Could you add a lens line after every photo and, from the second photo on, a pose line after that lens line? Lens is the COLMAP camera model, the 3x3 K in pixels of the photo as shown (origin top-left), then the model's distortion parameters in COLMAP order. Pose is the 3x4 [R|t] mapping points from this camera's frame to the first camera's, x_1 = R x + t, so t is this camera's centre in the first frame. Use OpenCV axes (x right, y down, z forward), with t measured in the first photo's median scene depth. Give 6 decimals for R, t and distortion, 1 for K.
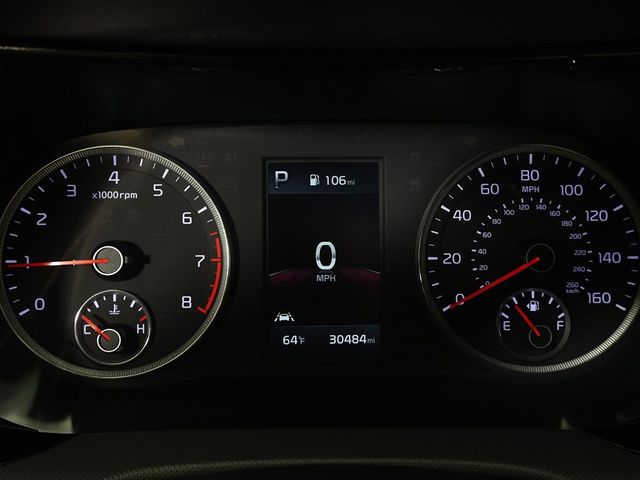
lens RADIAL K [[607.7, 0, 318.3], [0, 607.7, 240.1], [0, 0, 1]] dist [-0.001290, 0.000000]
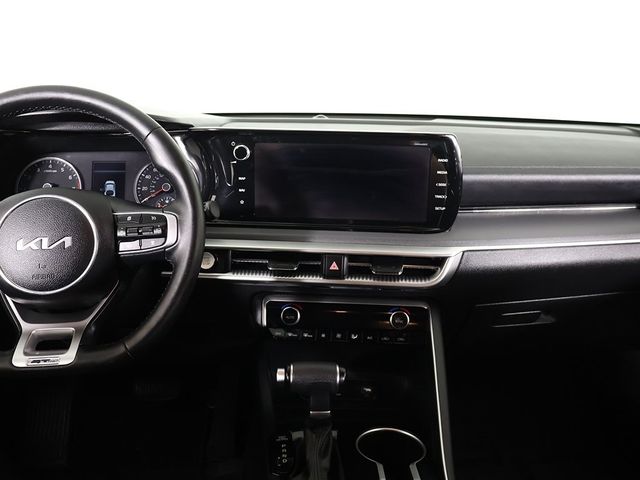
lens RADIAL K [[556.0, 0, 320.2], [0, 556.0, 243.5], [0, 0, 1]] dist [-0.062878, 0.008581]
pose [[0.996549, -0.002852, 0.082959, 0.980784], [0.013195, 0.992144, -0.124403, 0.770724], [-0.081952, 0.125069, 0.988758, -2.261634]]
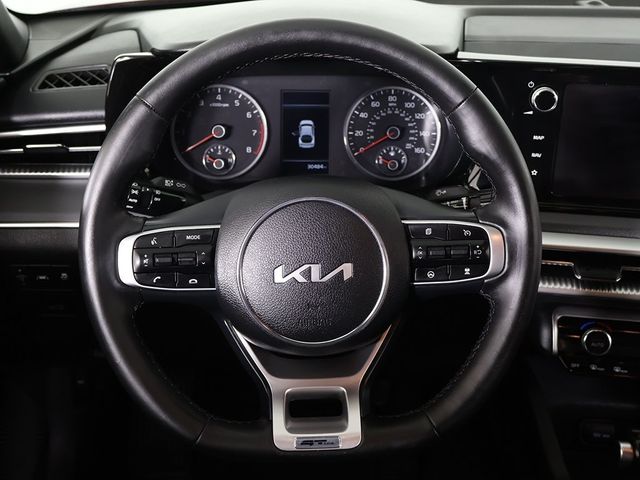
lens RADIAL K [[773.4, 0, 319.9], [0, 773.4, 241.7], [0, 0, 1]] dist [0.016505, 0.000000]
pose [[0.999839, 0.014029, -0.011190, 0.105579], [-0.013314, 0.998015, 0.061547, 0.272667], [0.012031, -0.061388, 0.998041, -2.086144]]
